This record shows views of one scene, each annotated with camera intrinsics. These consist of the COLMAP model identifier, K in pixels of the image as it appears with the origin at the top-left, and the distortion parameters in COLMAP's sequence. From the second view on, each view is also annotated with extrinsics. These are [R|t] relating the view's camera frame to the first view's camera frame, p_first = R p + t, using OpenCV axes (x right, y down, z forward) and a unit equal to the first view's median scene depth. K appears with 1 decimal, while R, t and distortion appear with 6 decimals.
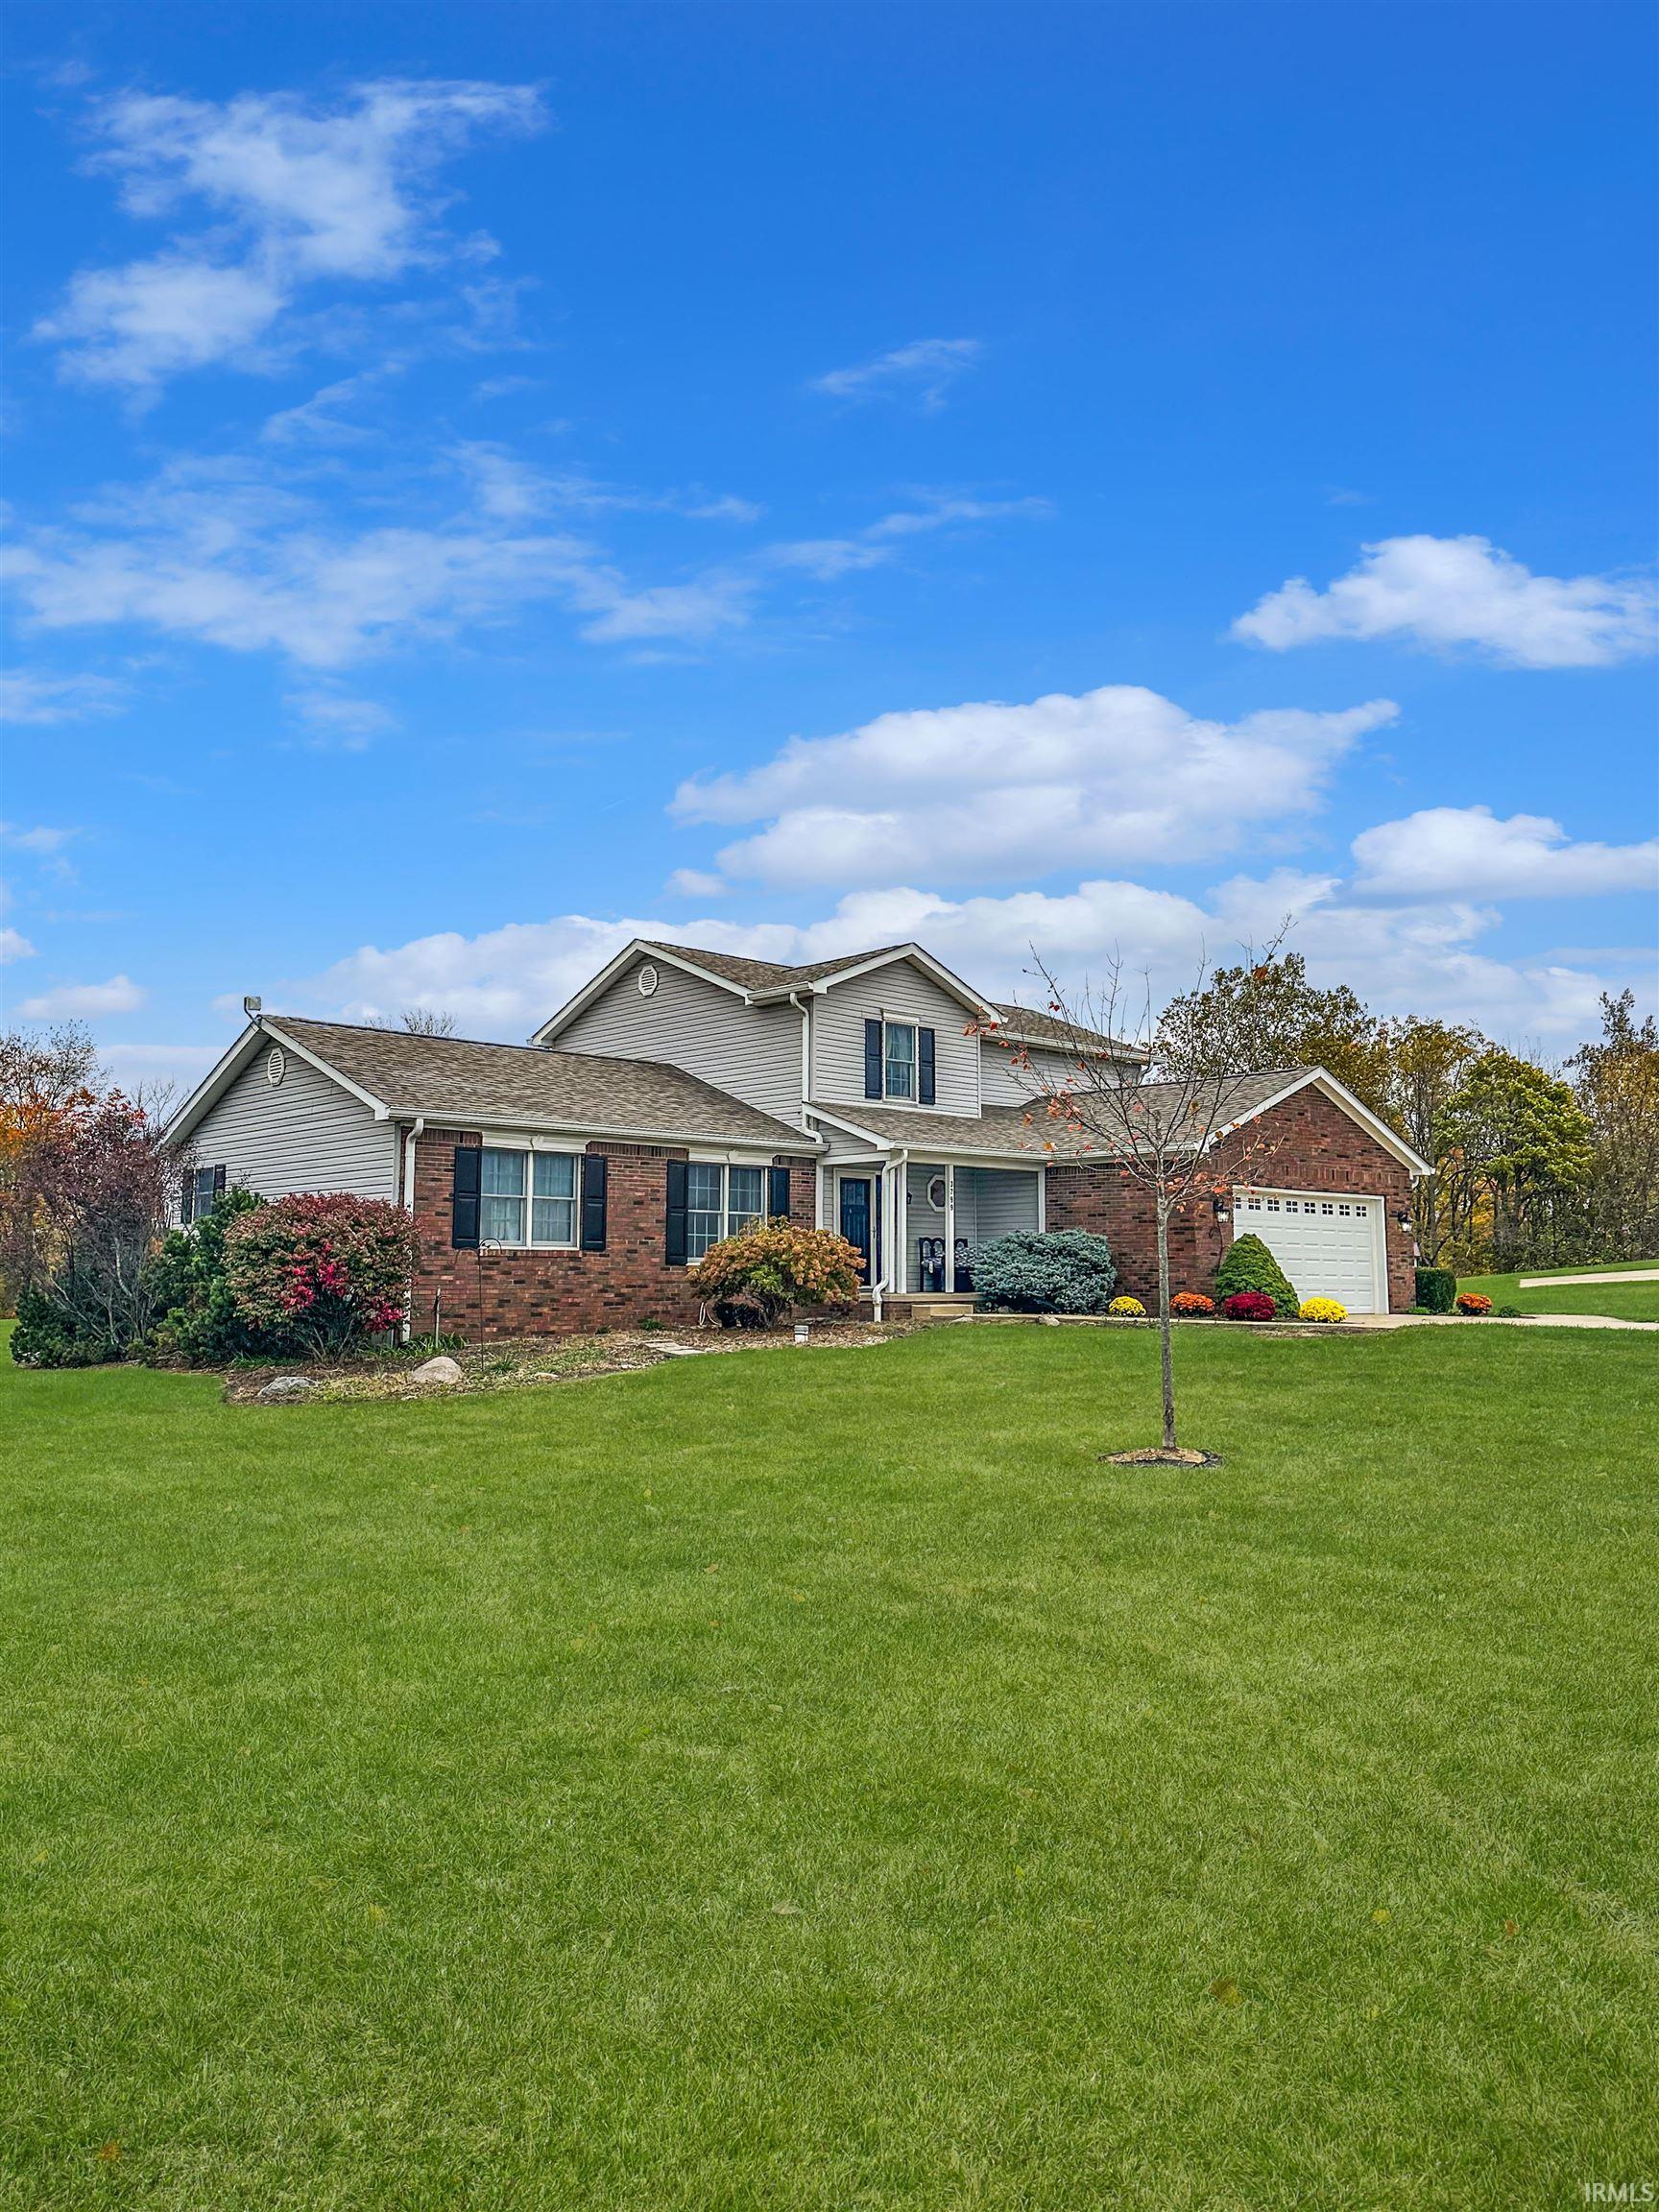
lens RADIAL K [[1575.0, 0, 829.5], [0, 1575.0, 1106.0], [0, 0, 1]] dist [0.121627, 0.000363]
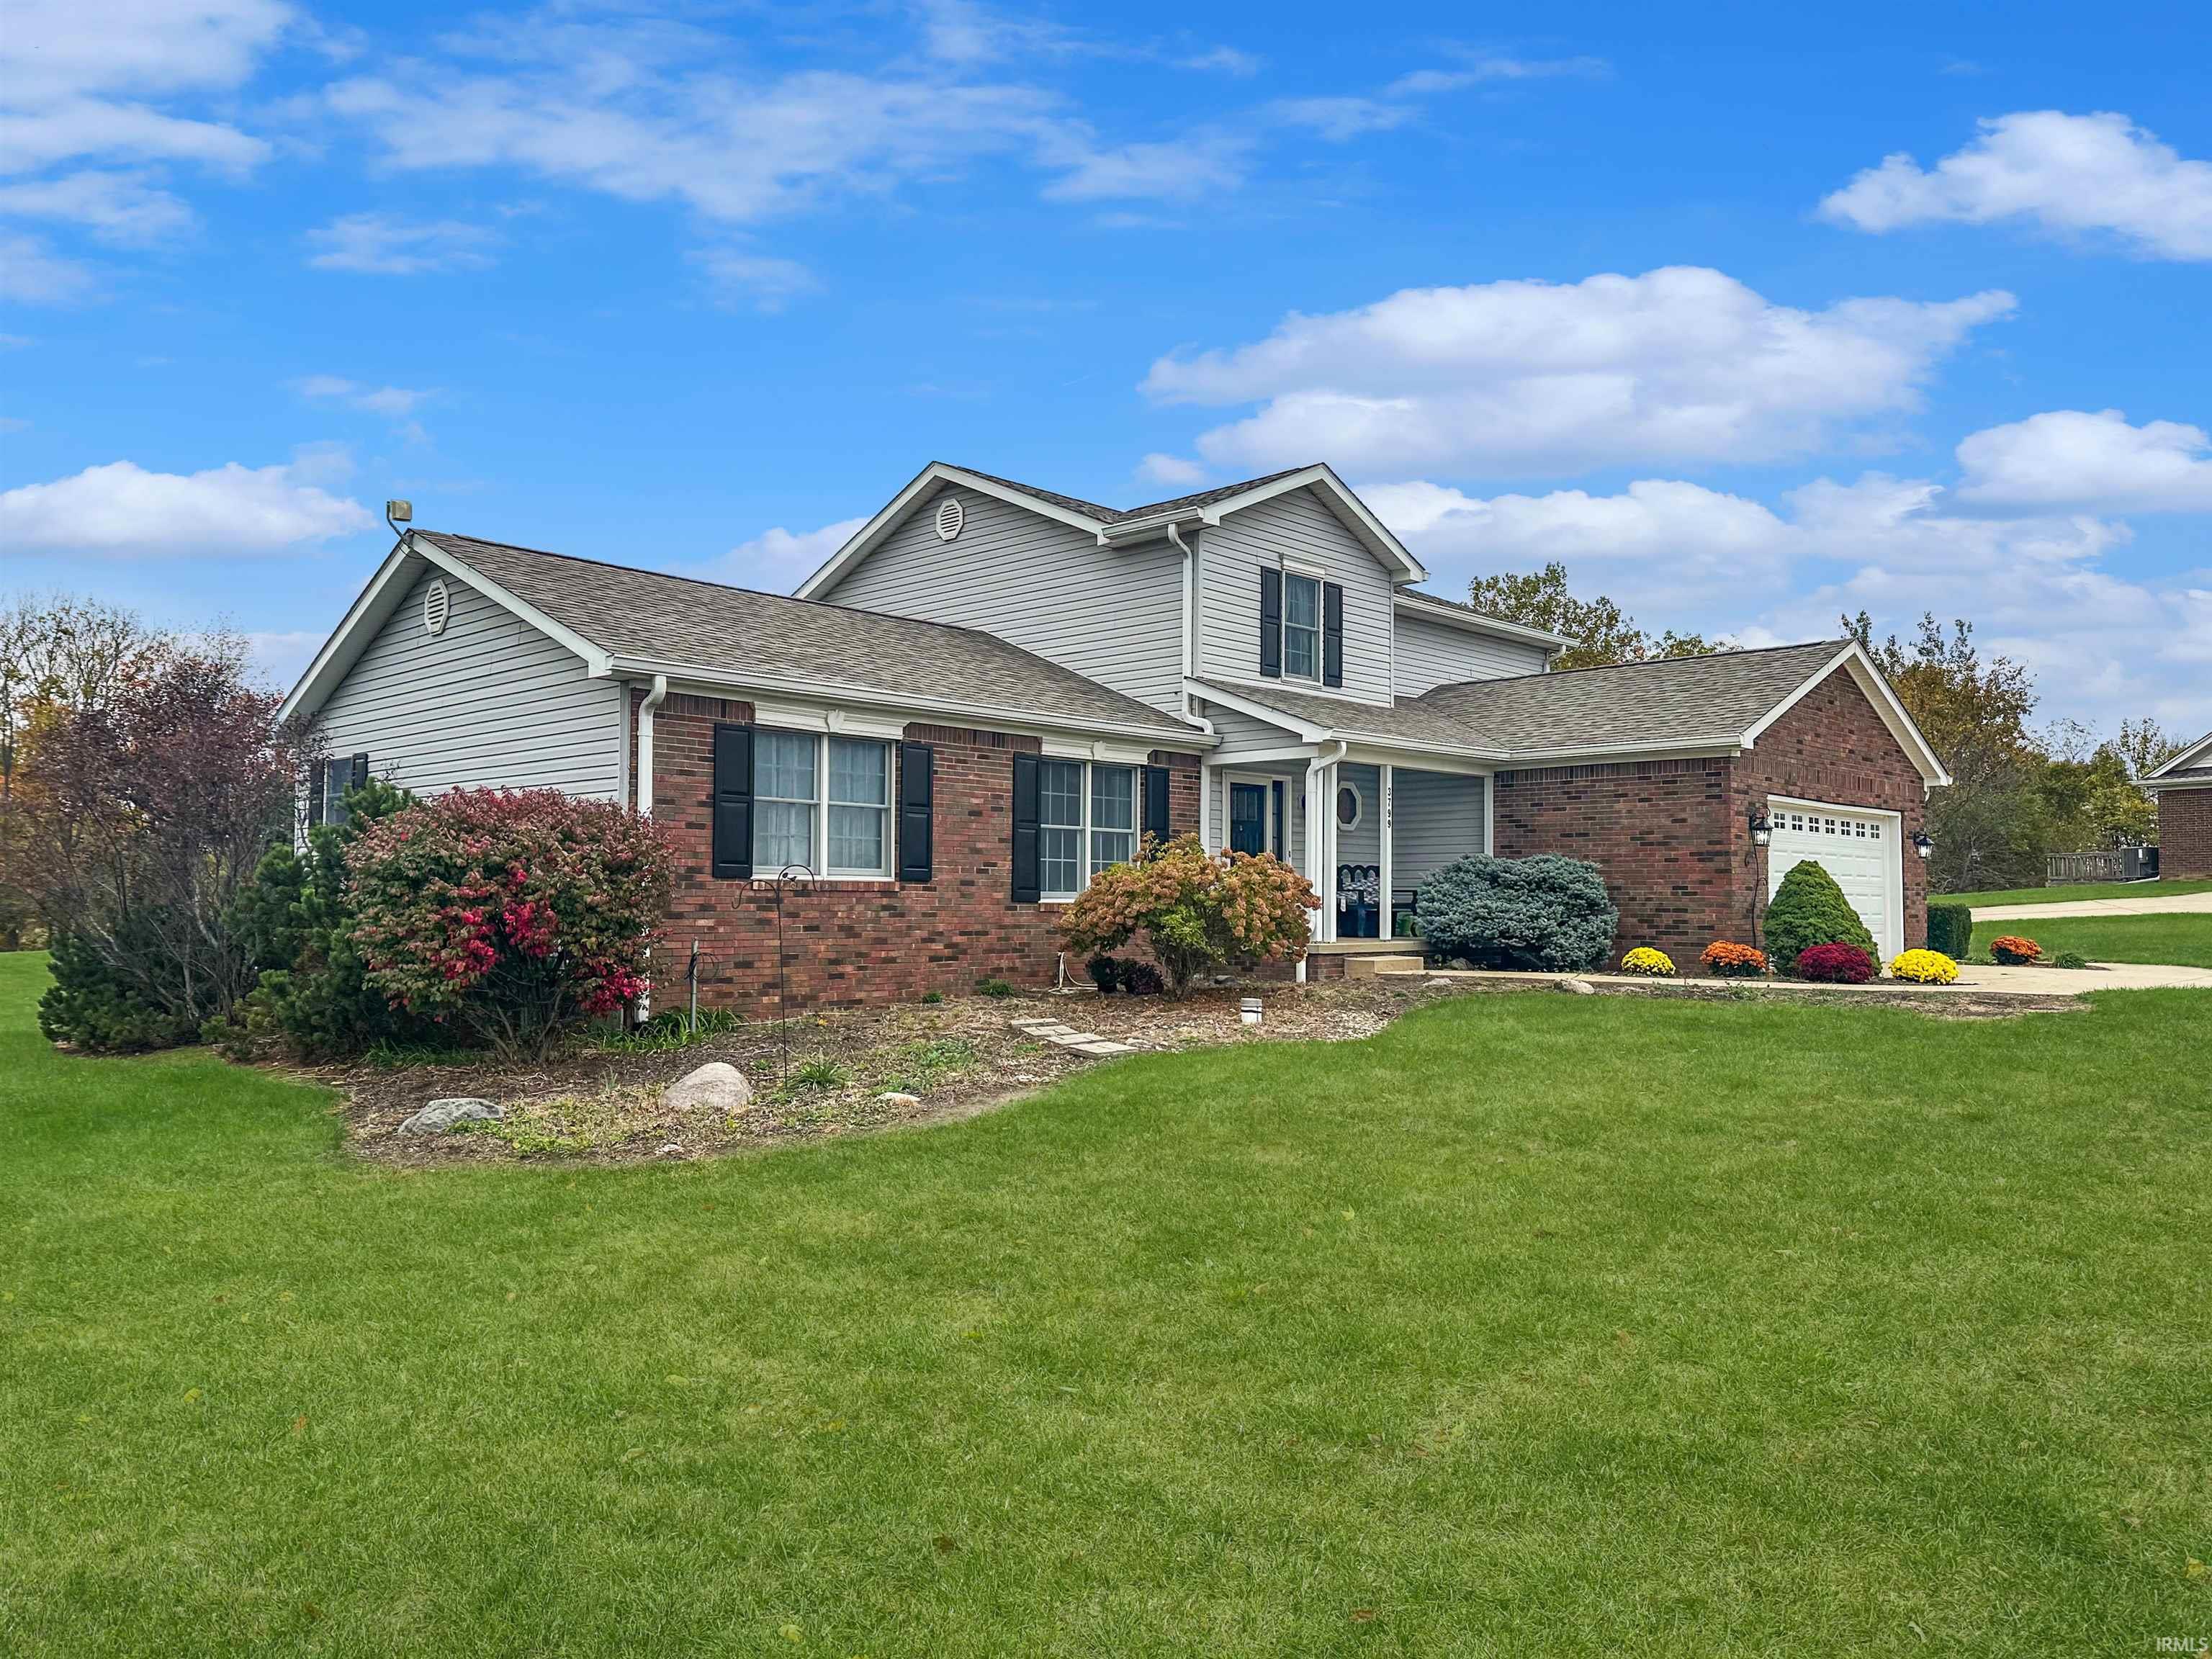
lens RADIAL K [[1533.9, 0, 1106.0], [0, 1533.9, 829.5], [0, 0, 1]] dist [0.074860, -0.002431]
pose [[0.998499, 0.006006, 0.054437, -0.102287], [-0.009465, 0.997936, 0.063515, 0.025697], [-0.053943, -0.063935, 0.996495, 0.332763]]
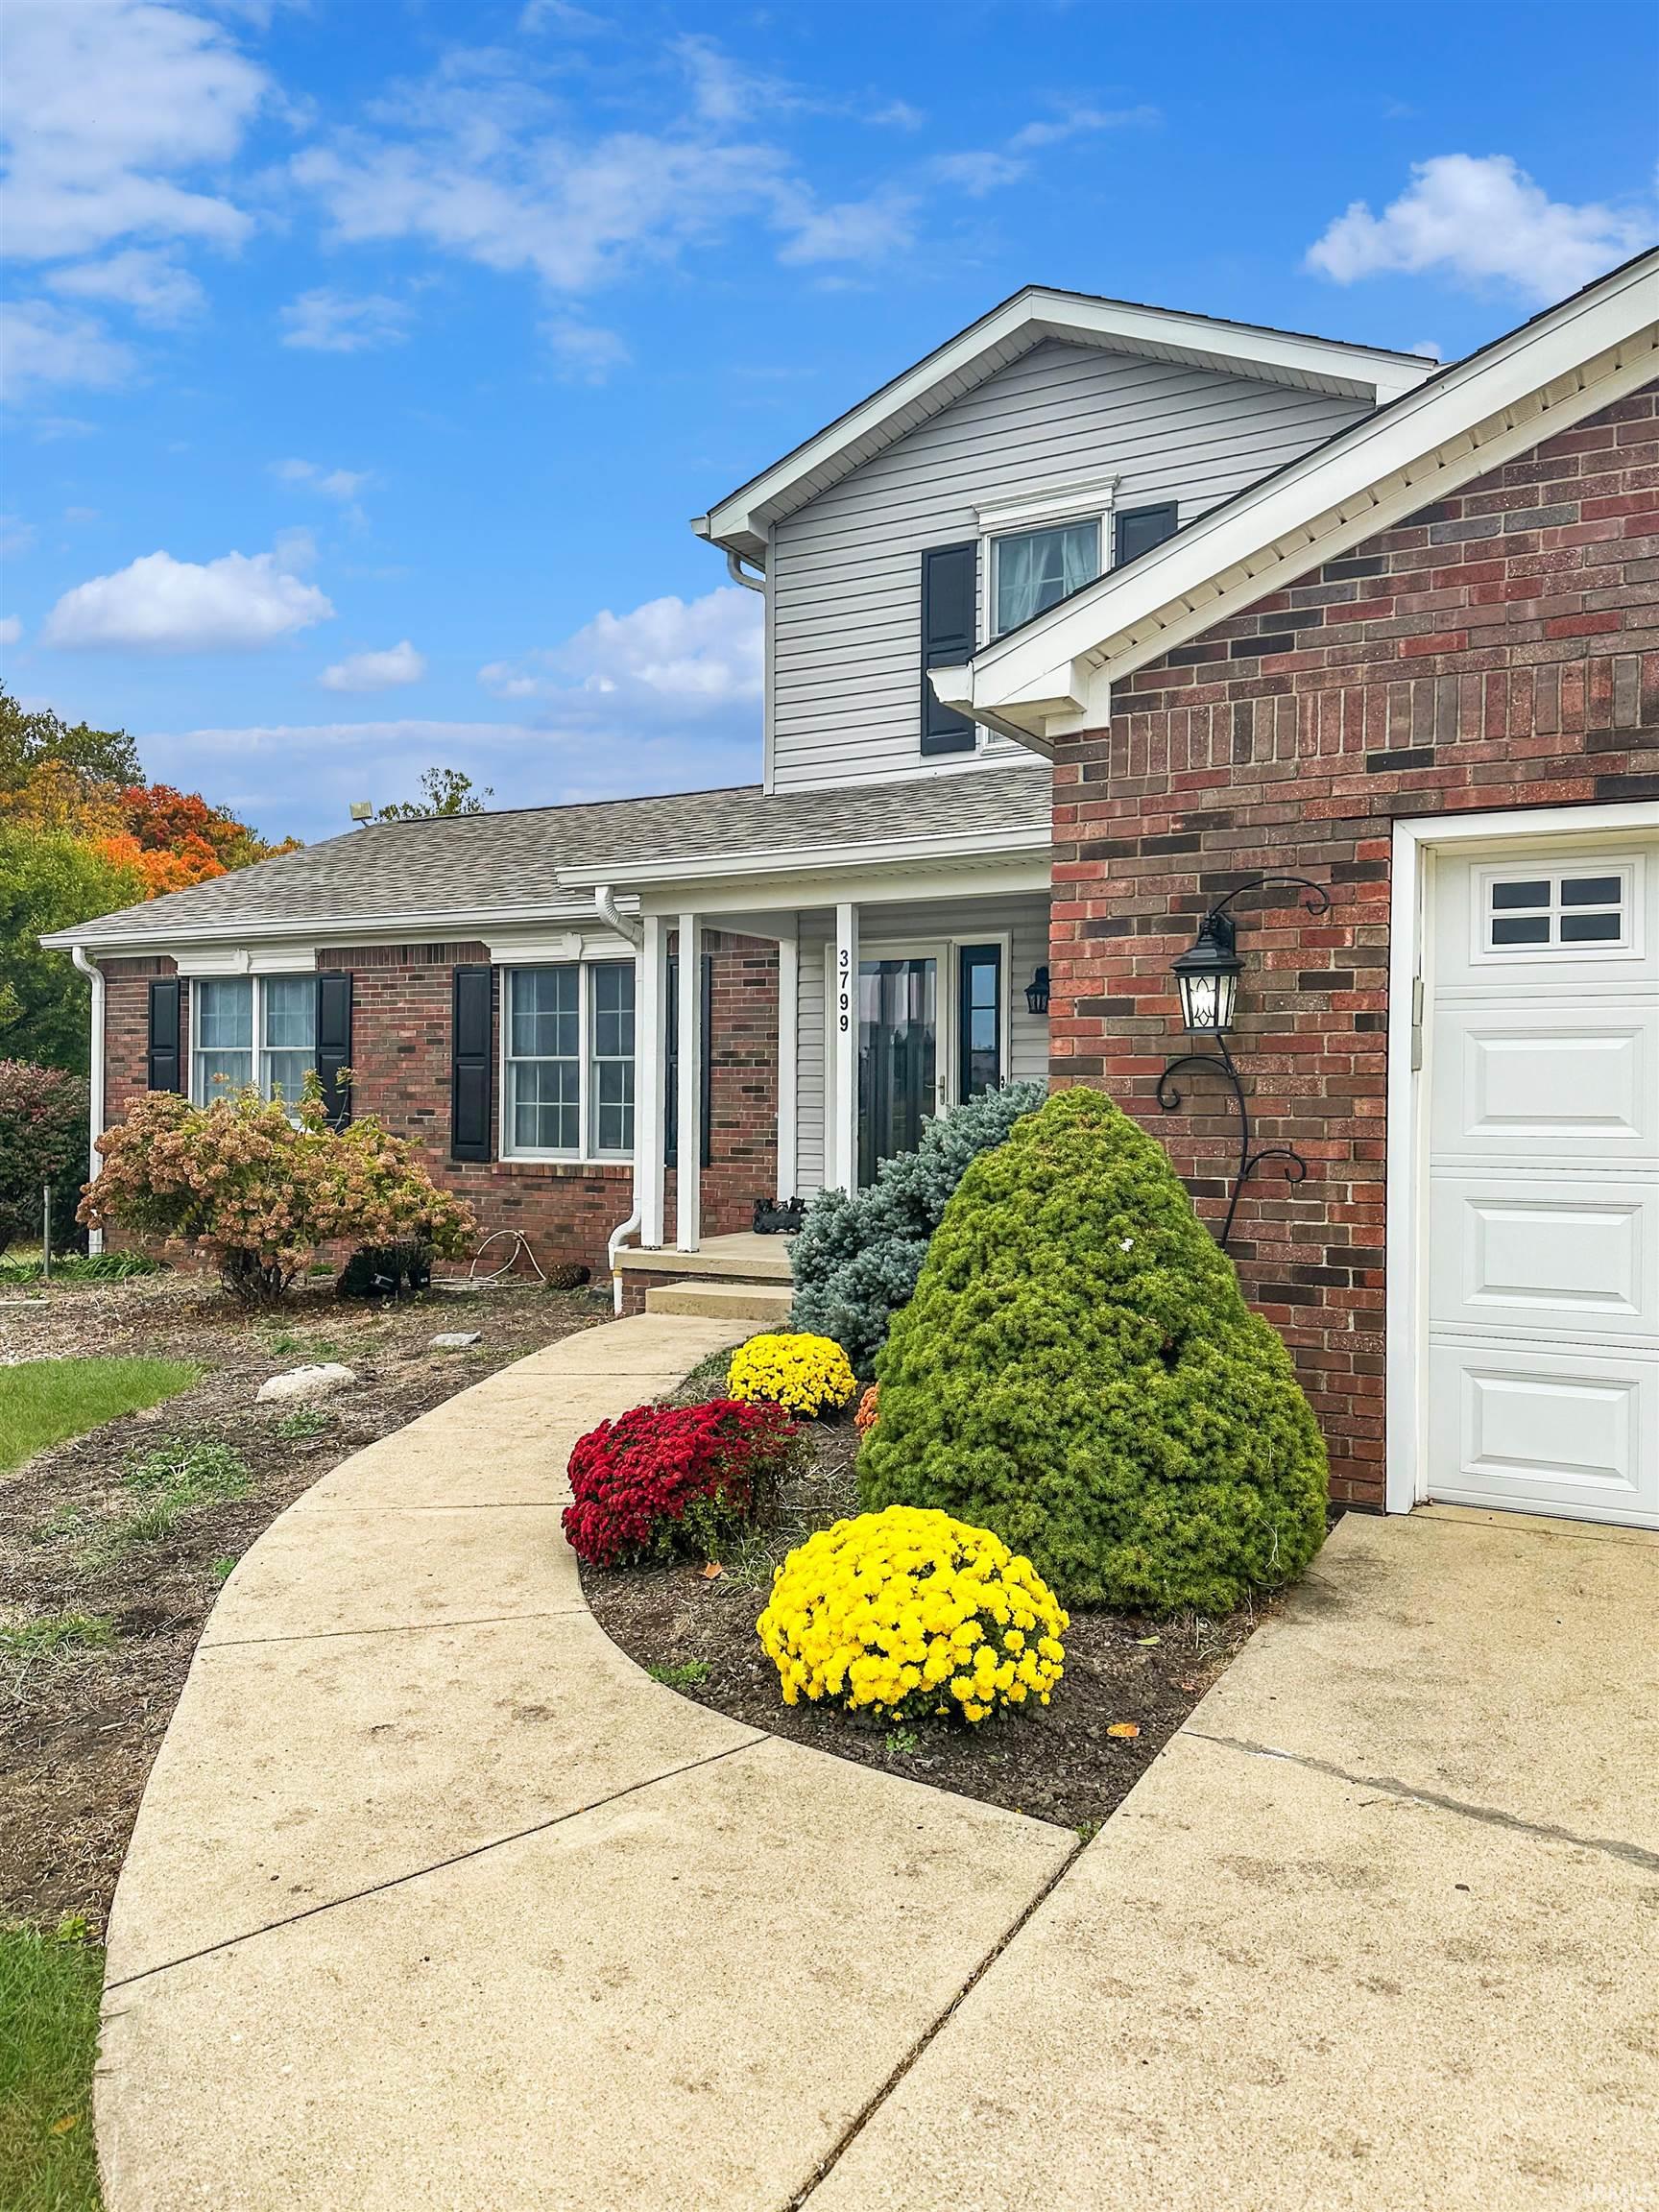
lens RADIAL K [[1533.9, 0, 822.8], [0, 1533.9, 1131.3], [0, 0, 1]] dist [0.074860, -0.002431]
pose [[0.324914, 0.017976, -0.945573, 0.451827], [0.101474, 0.993385, 0.053753, 0.077289], [0.940284, -0.113416, 0.320940, 0.980080]]
